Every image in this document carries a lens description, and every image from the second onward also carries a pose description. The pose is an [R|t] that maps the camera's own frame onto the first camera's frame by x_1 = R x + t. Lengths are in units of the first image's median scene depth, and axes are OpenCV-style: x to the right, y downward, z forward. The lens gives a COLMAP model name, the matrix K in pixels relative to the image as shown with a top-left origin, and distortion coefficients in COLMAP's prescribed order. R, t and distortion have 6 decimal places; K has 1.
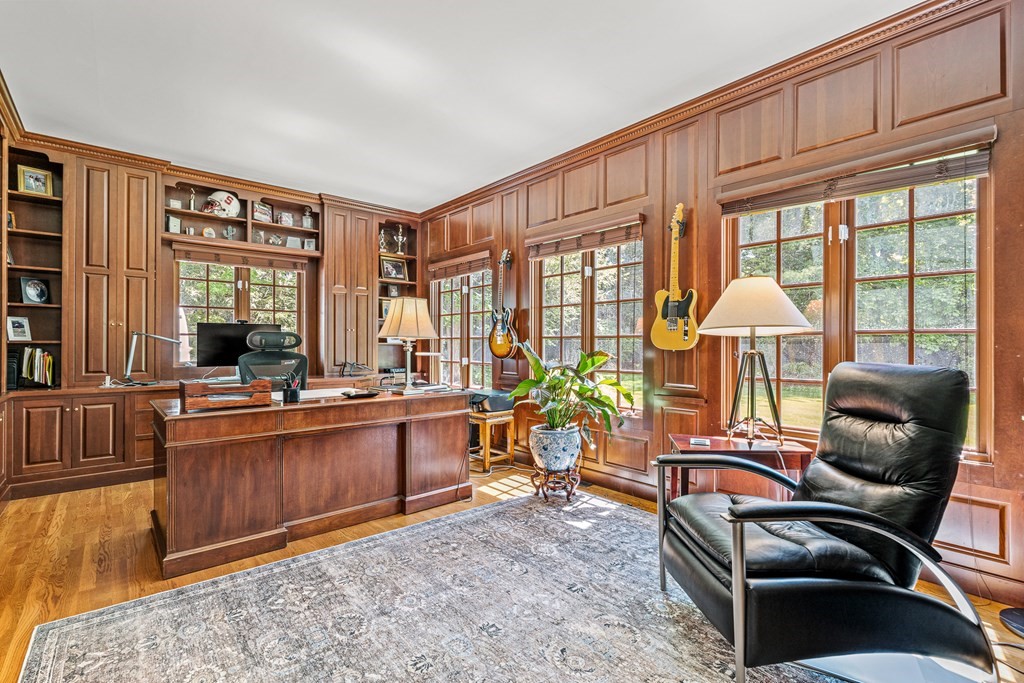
lens RADIAL K [[455.5, 0, 505.1], [0, 455.5, 341.4], [0, 0, 1]] dist [-0.001710, 0.001347]
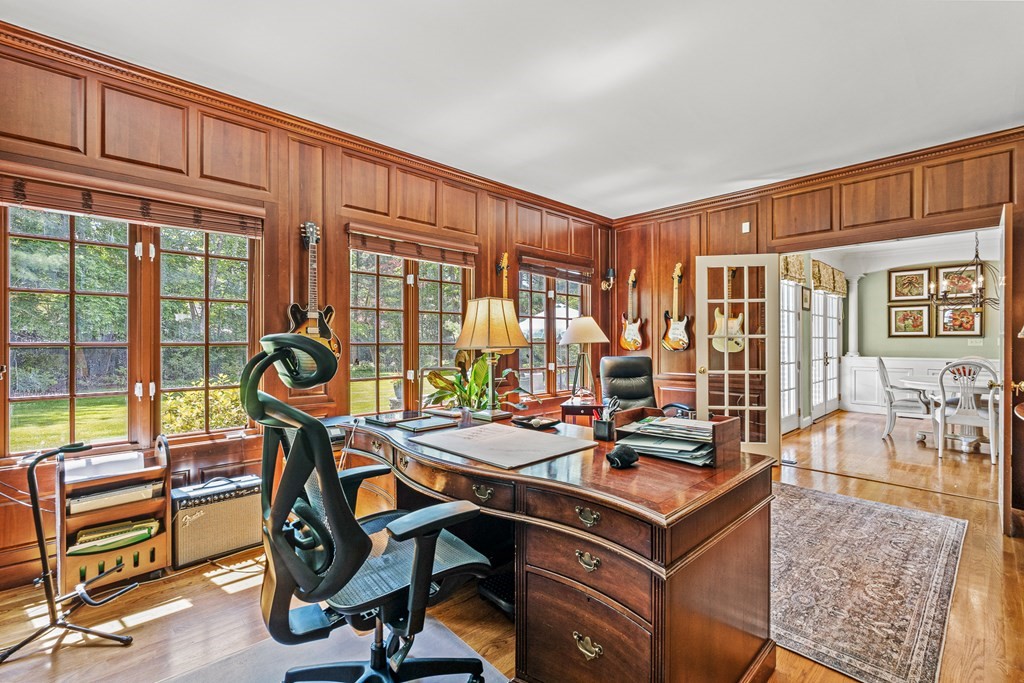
lens RADIAL K [[455.5, 0, 514.8], [0, 455.5, 345.3], [0, 0, 1]] dist [-0.001710, 0.001347]
pose [[-0.053039, -0.002502, 0.998589, -1.829777], [-0.000991, 0.999997, 0.002453, -0.026095], [-0.998592, -0.000859, -0.053041, 1.815859]]
